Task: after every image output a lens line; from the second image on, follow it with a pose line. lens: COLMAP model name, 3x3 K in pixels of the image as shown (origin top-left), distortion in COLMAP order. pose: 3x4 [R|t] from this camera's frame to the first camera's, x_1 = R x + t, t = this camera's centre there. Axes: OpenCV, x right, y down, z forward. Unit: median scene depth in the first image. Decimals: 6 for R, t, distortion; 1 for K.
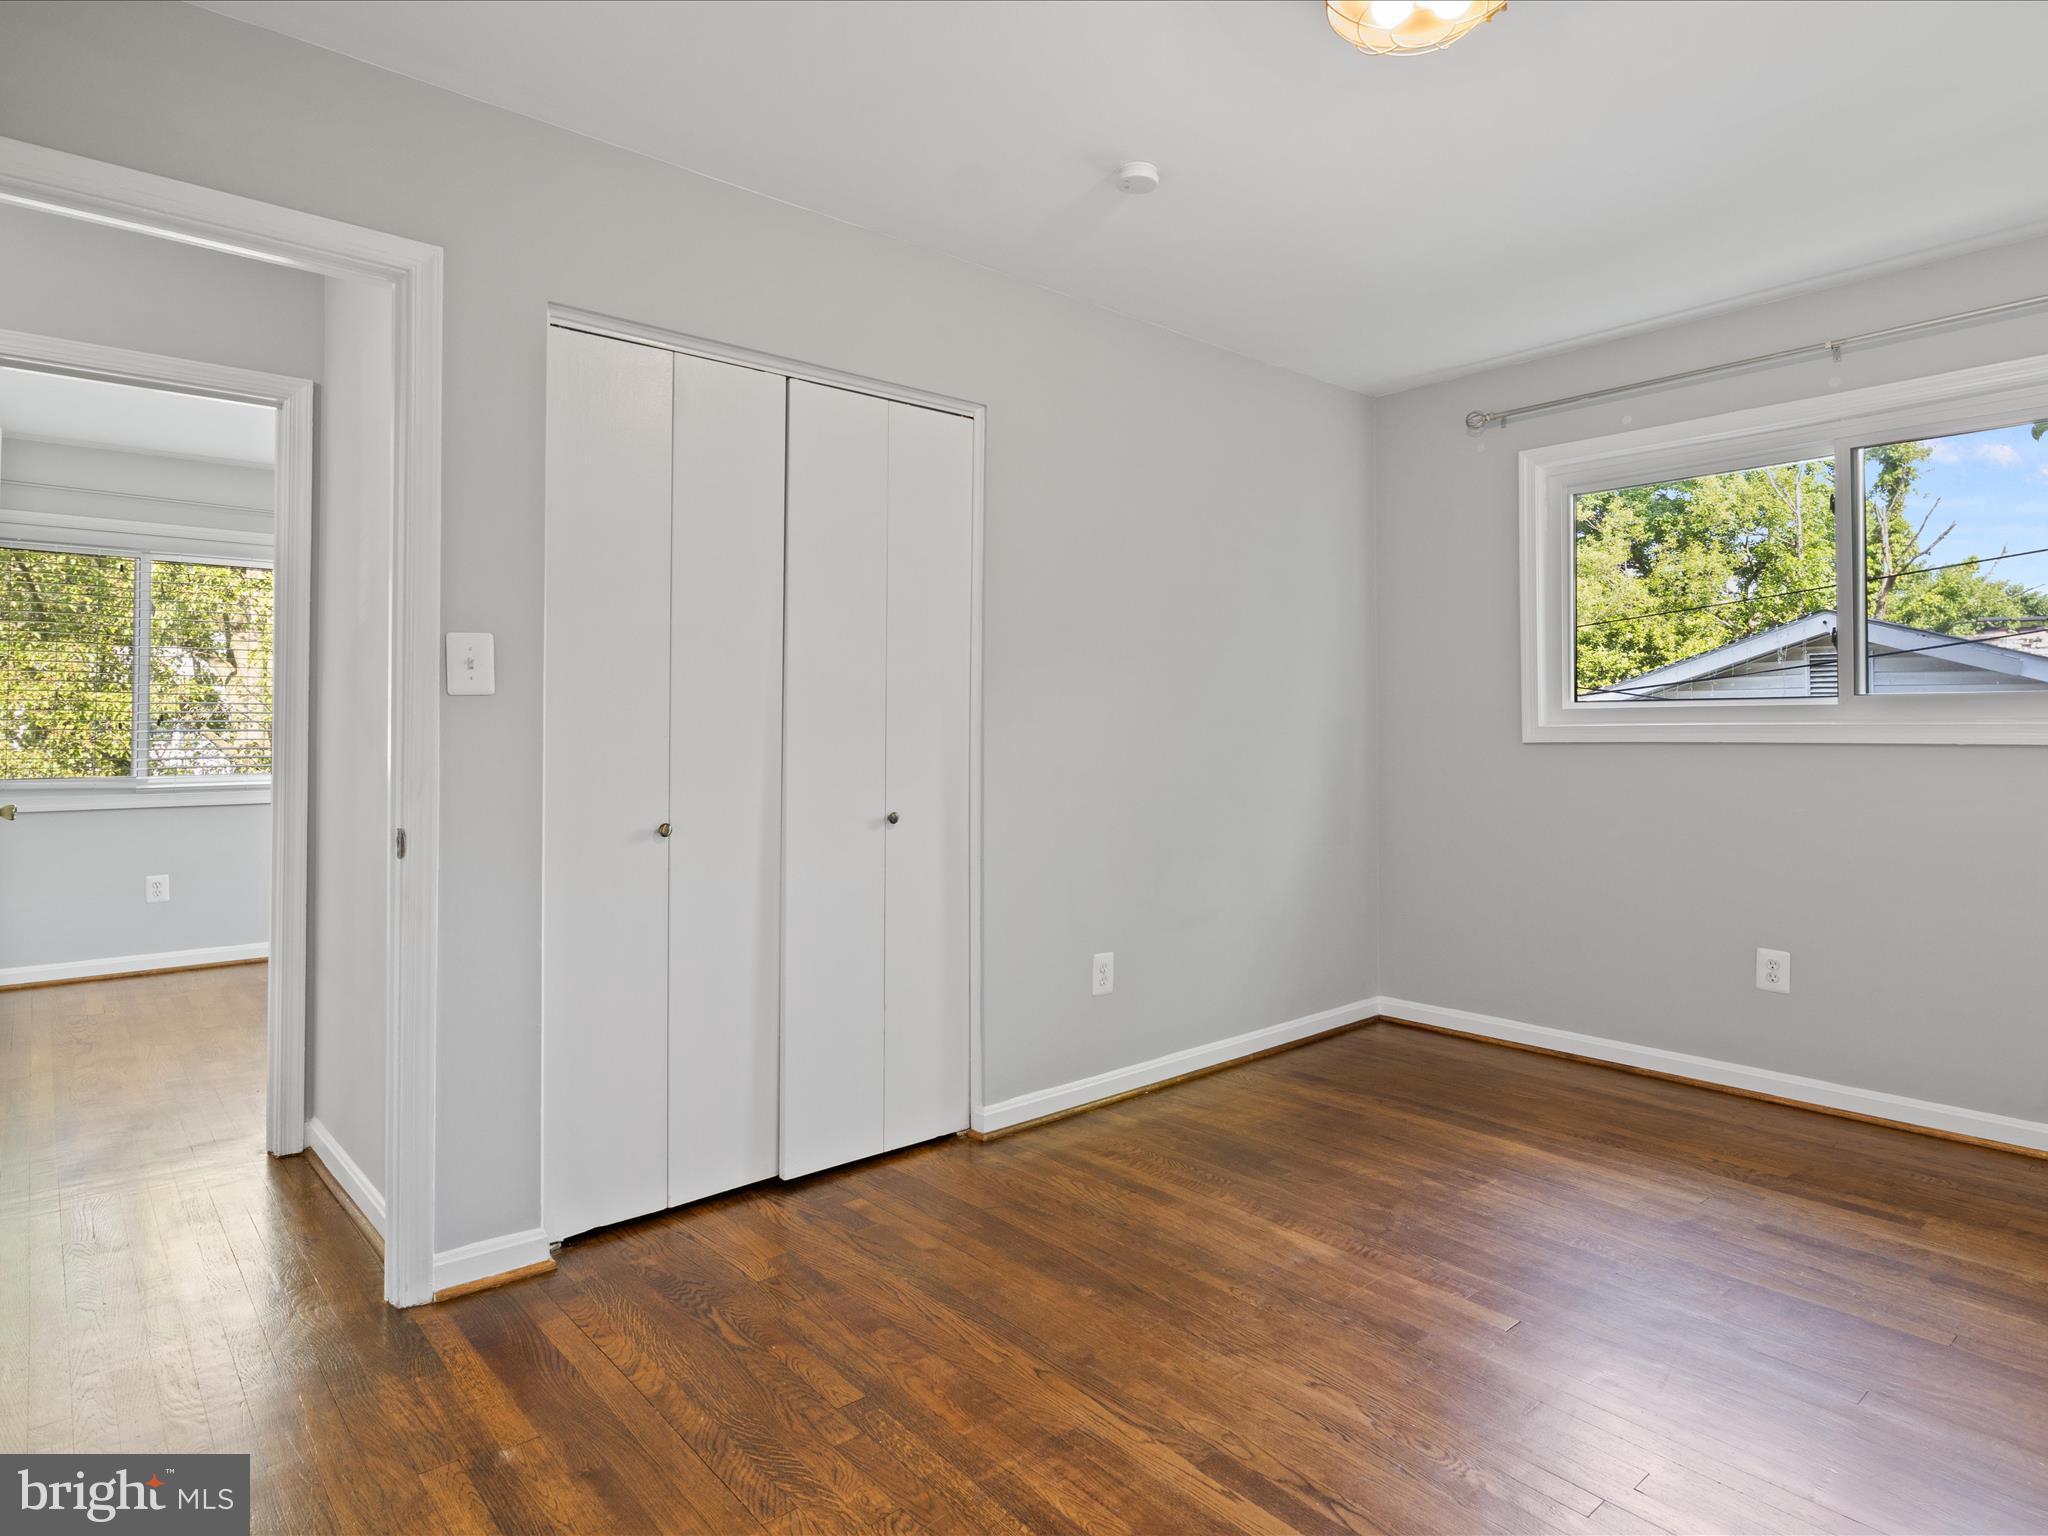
lens RADIAL K [[1145.5, 0, 1022.3], [0, 1145.5, 723.9], [0, 0, 1]] dist [-0.012652, 0.002312]
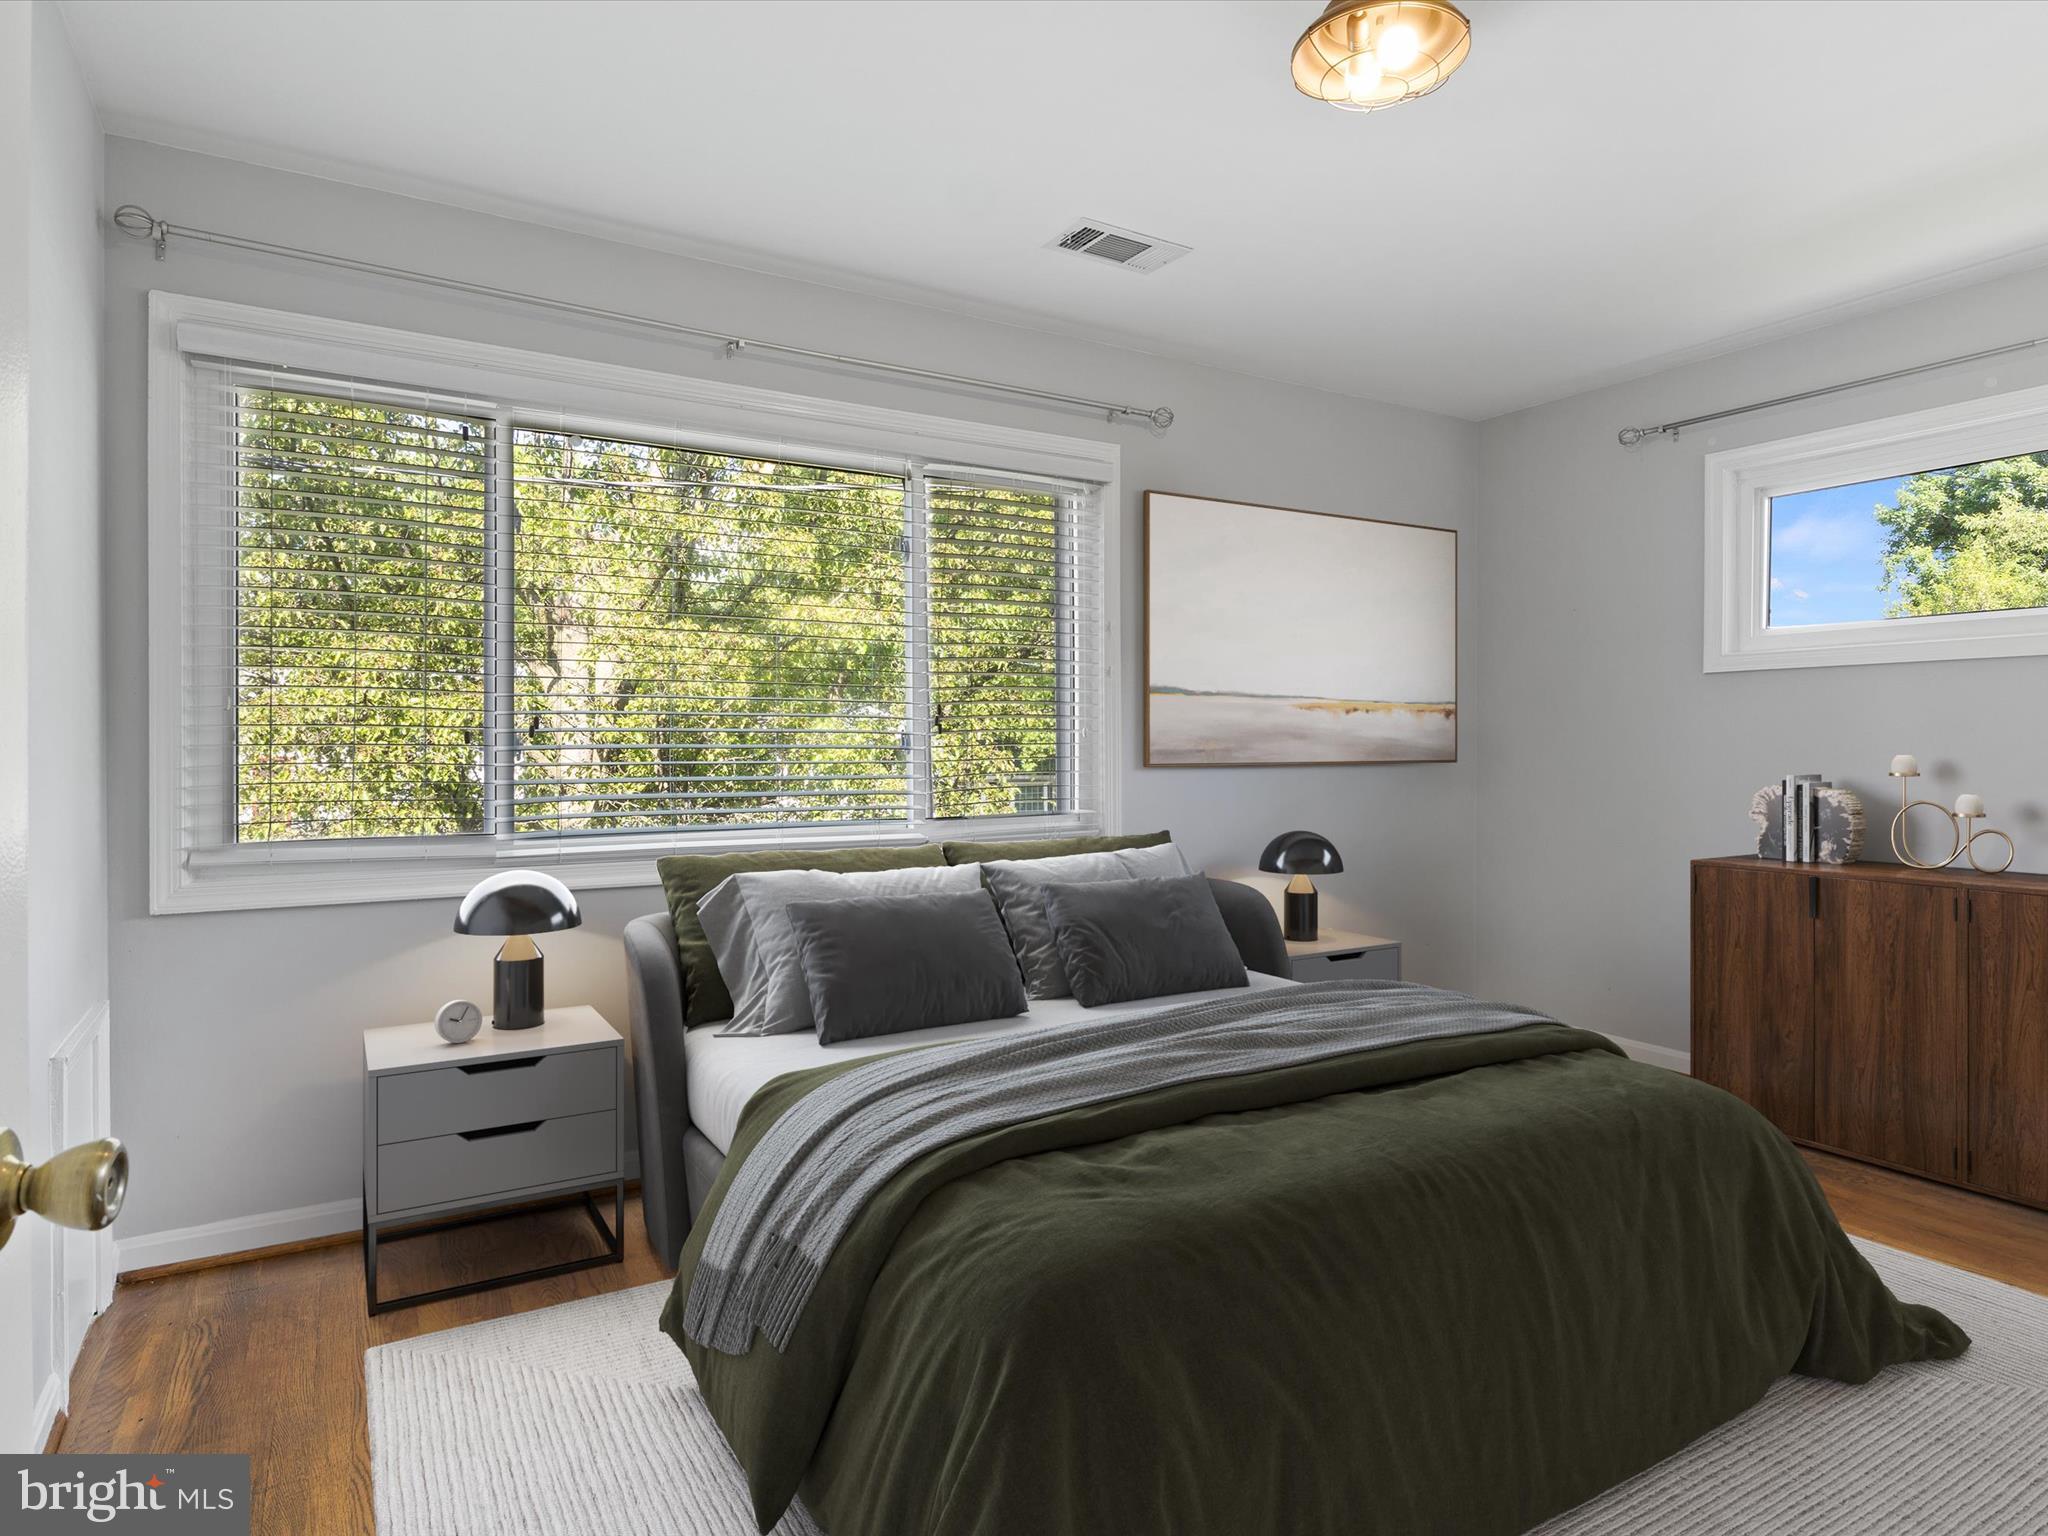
lens RADIAL K [[1145.5, 0, 1016.5], [0, 1145.5, 757.5], [0, 0, 1]] dist [-0.012652, 0.002312]
pose [[0.982007, 0.002533, -0.188828, -0.173276], [0.000332, 0.999885, 0.015140, 0.000675], [0.188845, -0.014930, 0.981893, 0.206750]]
